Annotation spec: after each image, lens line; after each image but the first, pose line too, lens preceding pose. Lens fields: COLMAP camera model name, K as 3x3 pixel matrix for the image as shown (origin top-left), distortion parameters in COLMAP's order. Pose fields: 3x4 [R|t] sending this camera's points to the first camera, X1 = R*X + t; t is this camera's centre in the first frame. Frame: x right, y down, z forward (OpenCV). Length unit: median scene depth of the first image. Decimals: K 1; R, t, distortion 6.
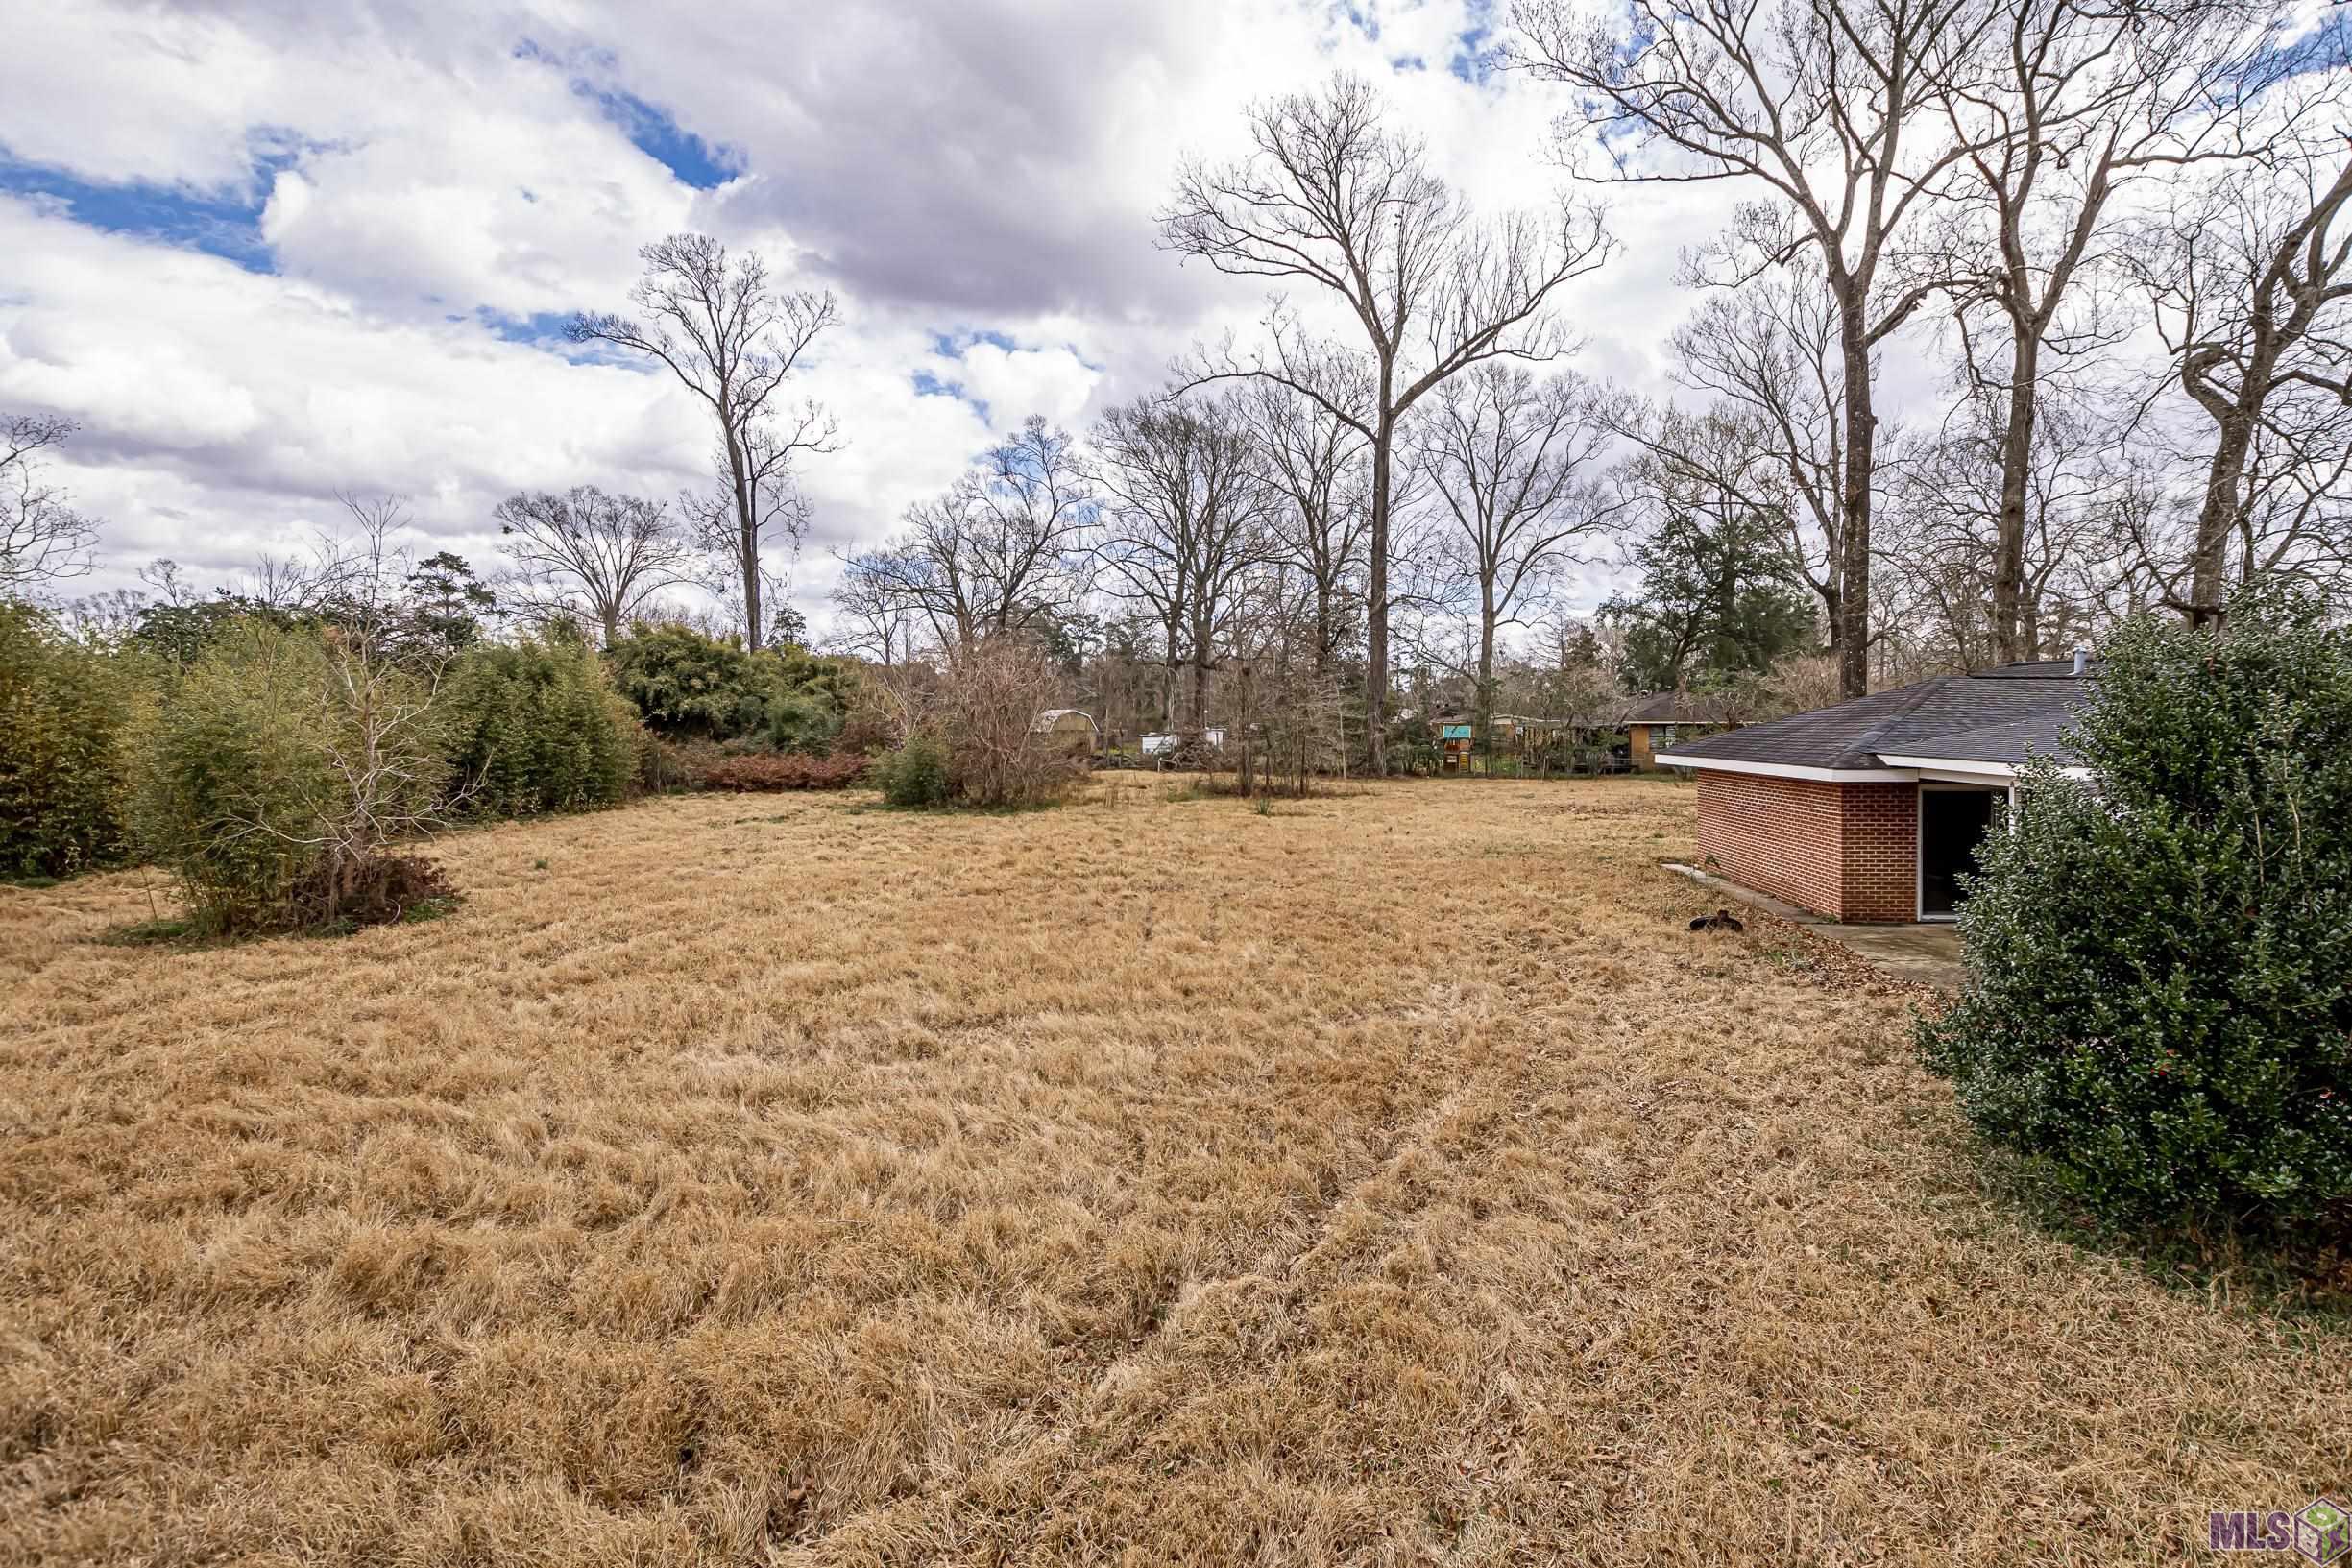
lens RADIAL K [[1027.9, 0, 1228.8], [0, 1027.9, 721.4], [0, 0, 1]] dist [-0.022118, -0.000139]
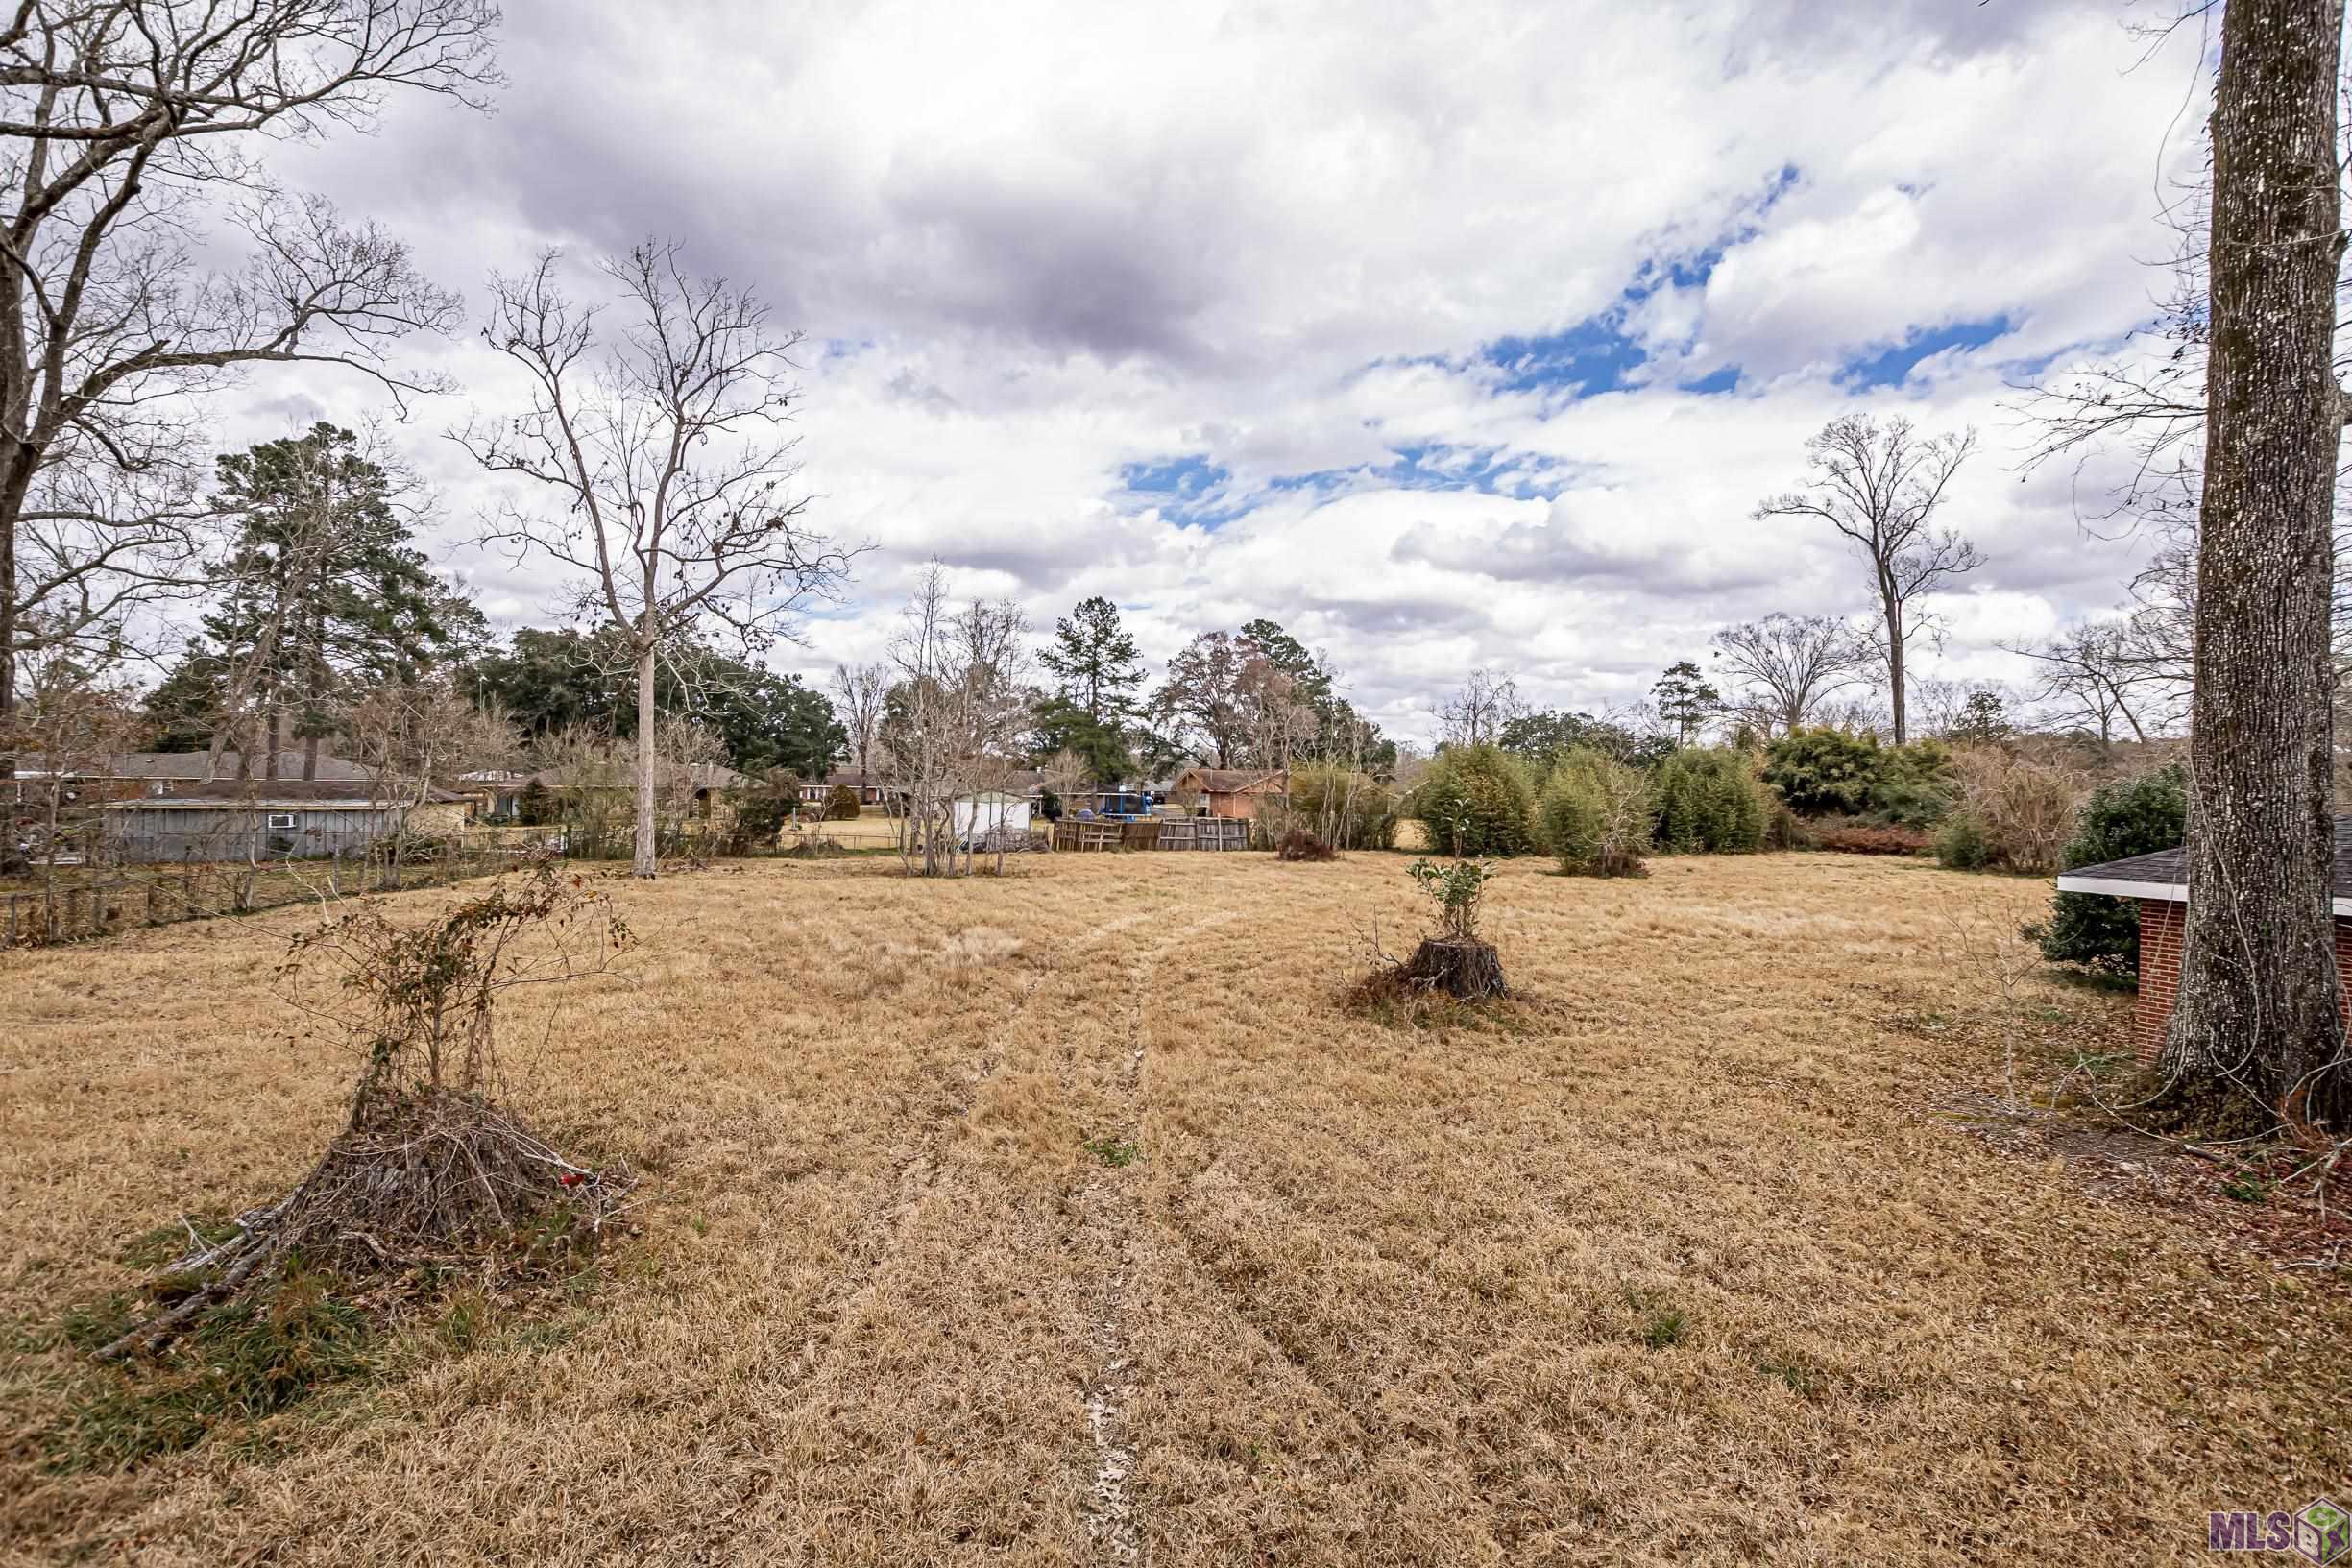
lens RADIAL K [[1043.6, 0, 1176.0], [0, 1043.6, 784.0], [0, 0, 1]] dist [0.001880, -0.000034]
pose [[0.439229, 0.011997, -0.898295, 0.265182], [-0.023350, 0.999725, 0.001934, -0.004102], [0.898072, 0.020126, 0.439388, -0.299280]]
